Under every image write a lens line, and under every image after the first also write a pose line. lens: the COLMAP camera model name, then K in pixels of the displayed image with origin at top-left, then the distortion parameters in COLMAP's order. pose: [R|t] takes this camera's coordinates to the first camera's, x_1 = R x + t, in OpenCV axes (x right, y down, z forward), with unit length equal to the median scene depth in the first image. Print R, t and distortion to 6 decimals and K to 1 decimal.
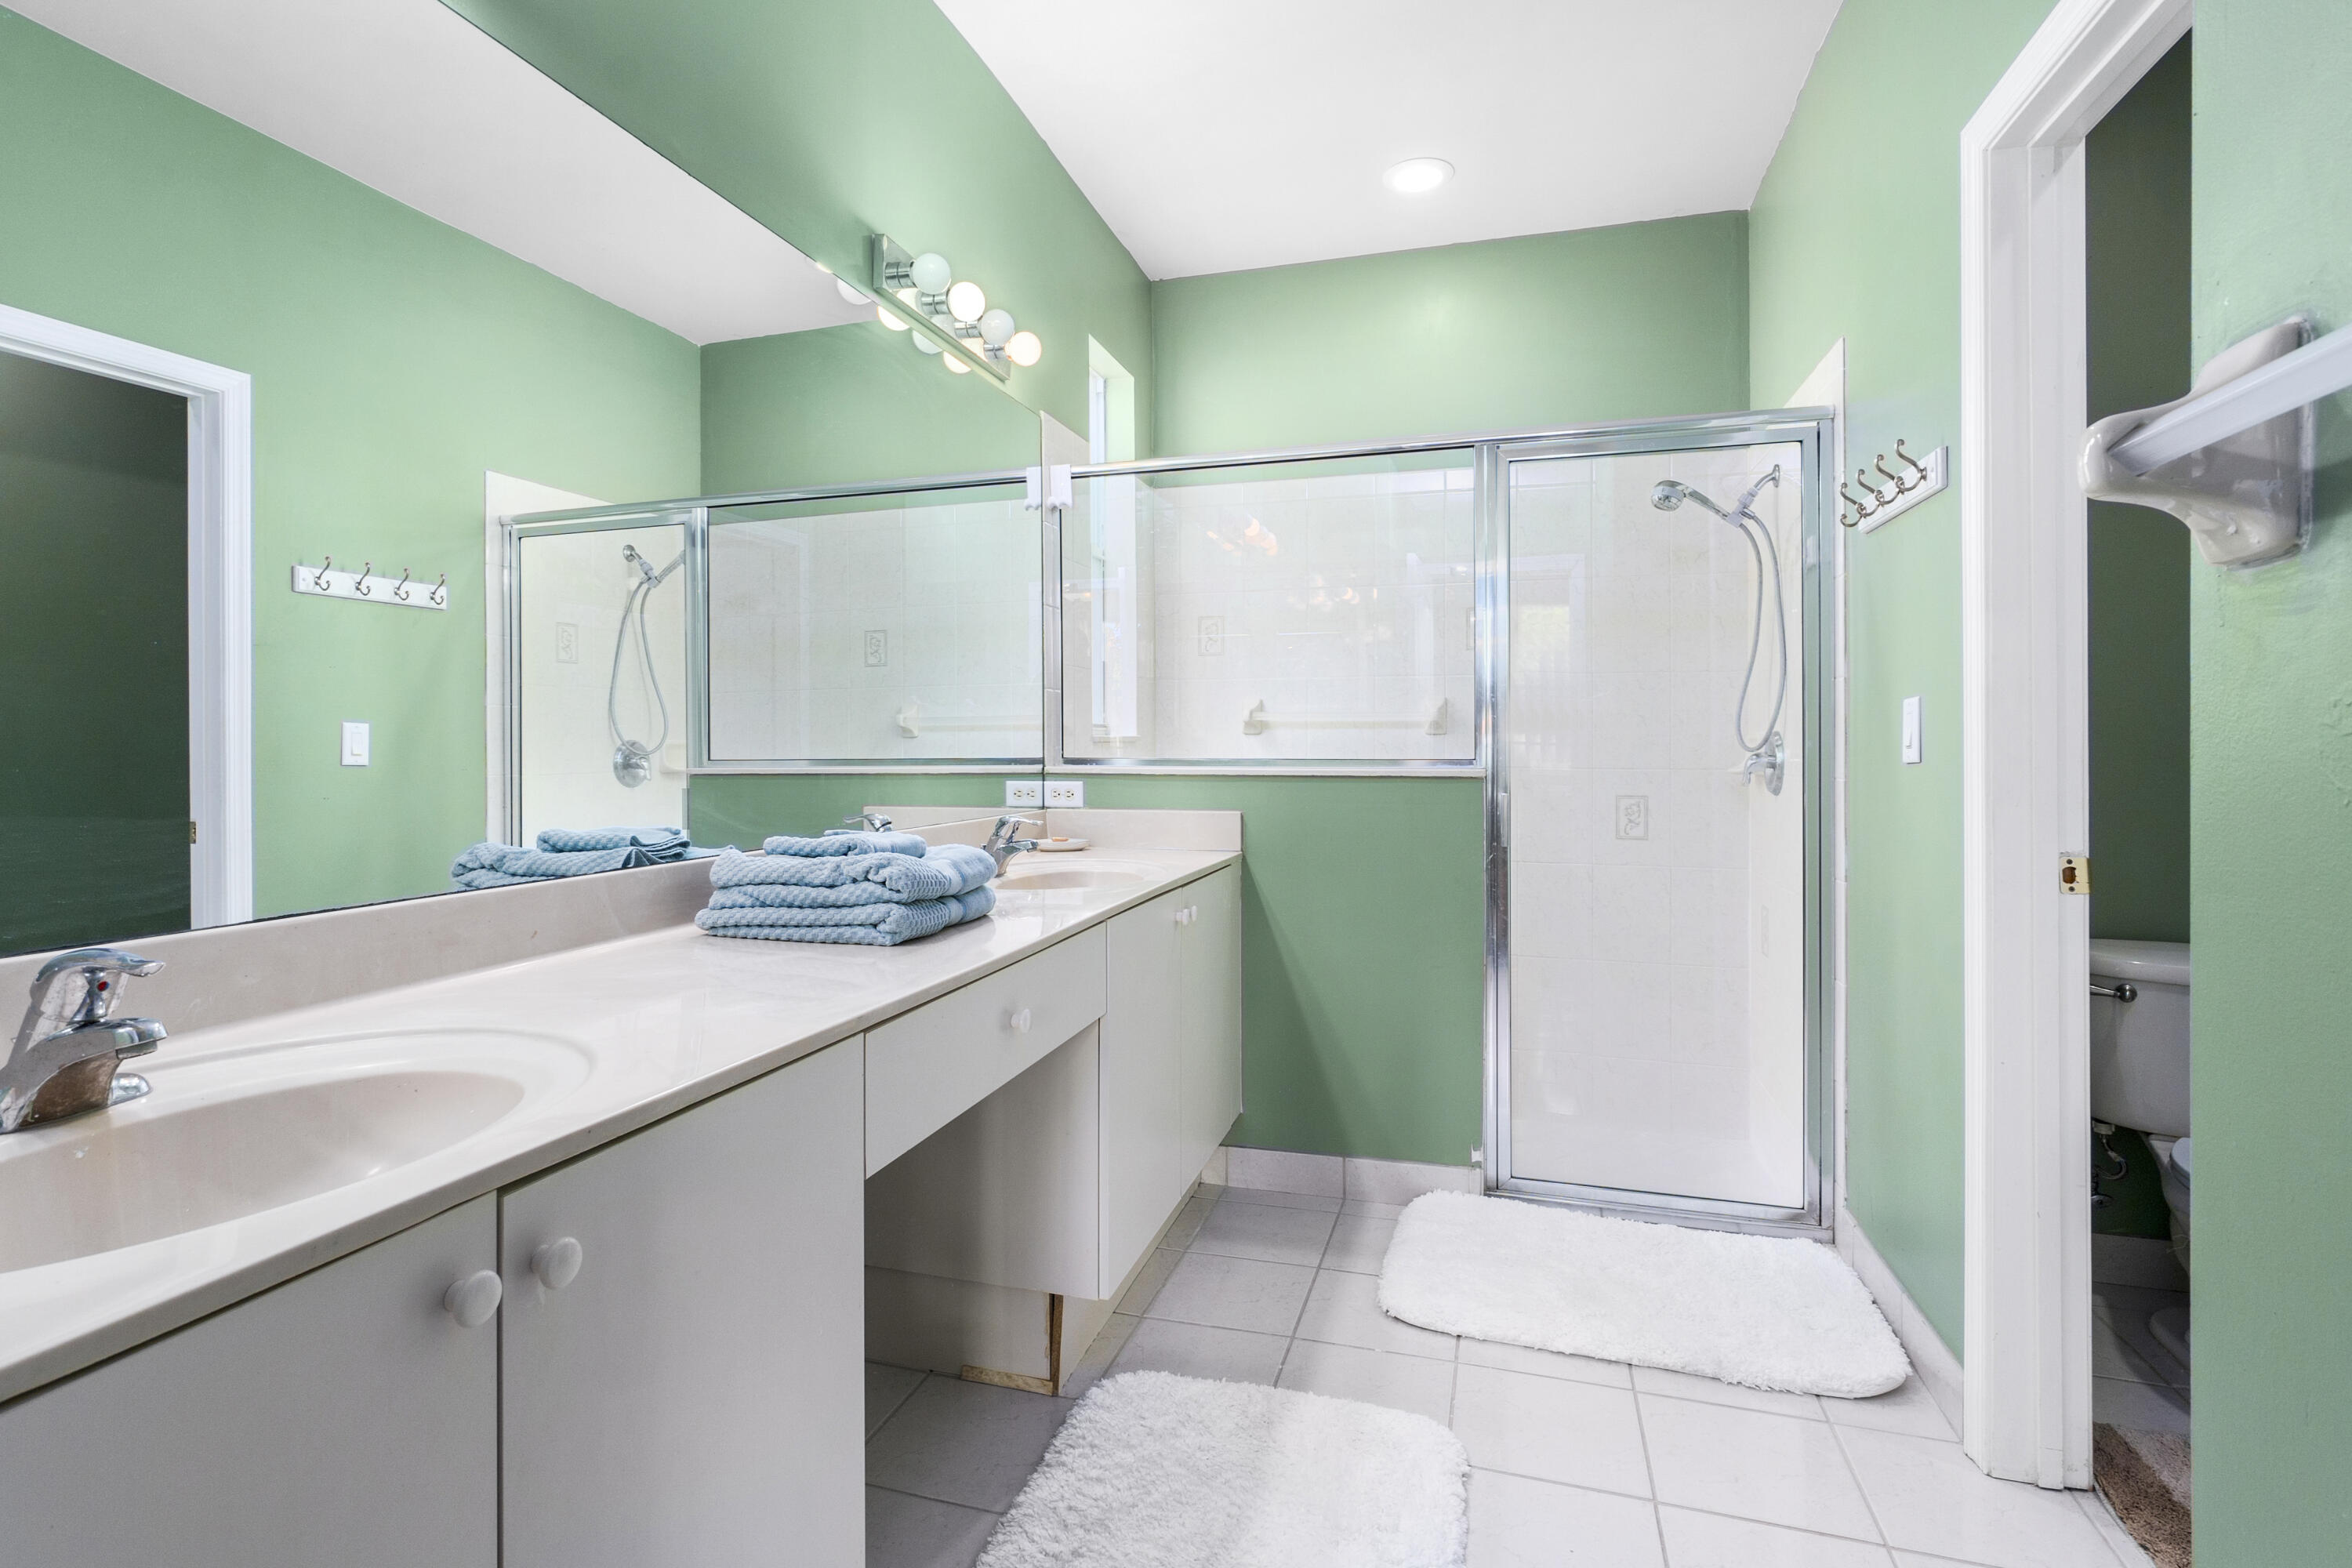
lens RADIAL K [[1129.7, 0, 1166.0], [0, 1129.7, 776.0], [0, 0, 1]] dist [-0.000206, -0.000047]
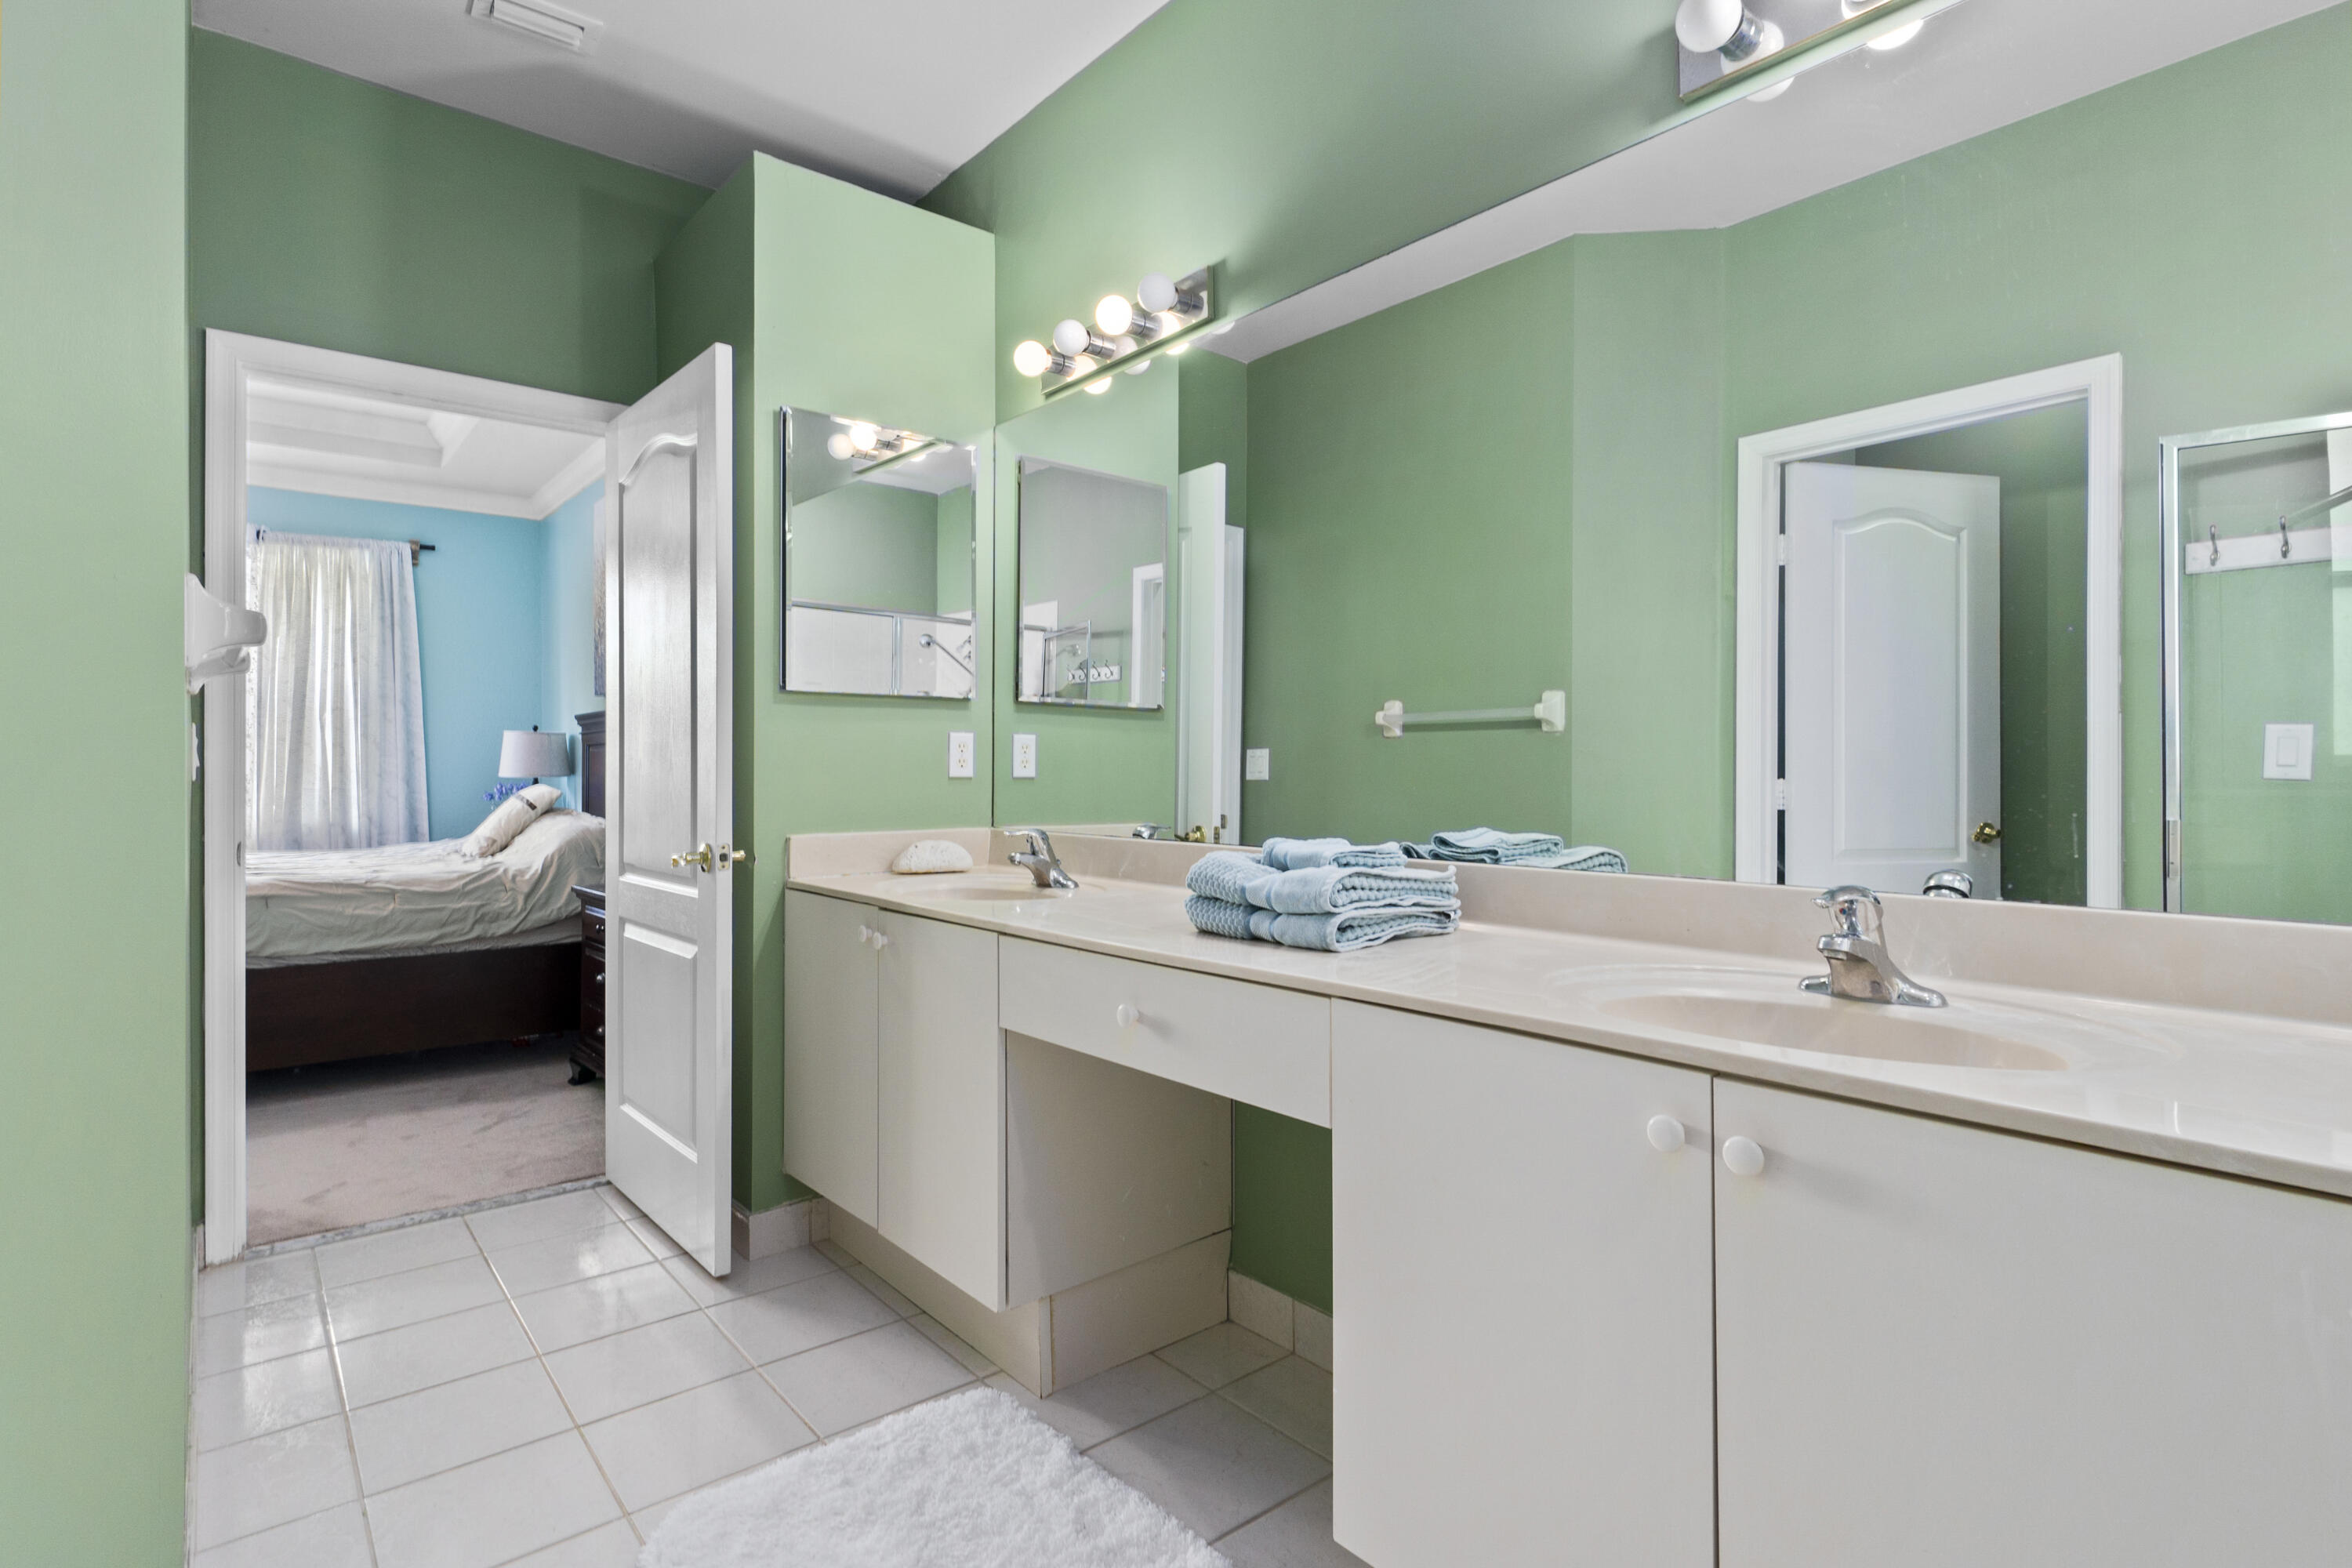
lens RADIAL K [[1129.7, 0, 1166.0], [0, 1129.7, 776.0], [0, 0, 1]] dist [-0.000206, -0.000047]
pose [[-0.542254, 0.004318, -0.840203, 0.953724], [-0.013955, 0.999803, 0.014145, -0.026470], [0.840099, 0.019396, -0.542087, 2.059723]]
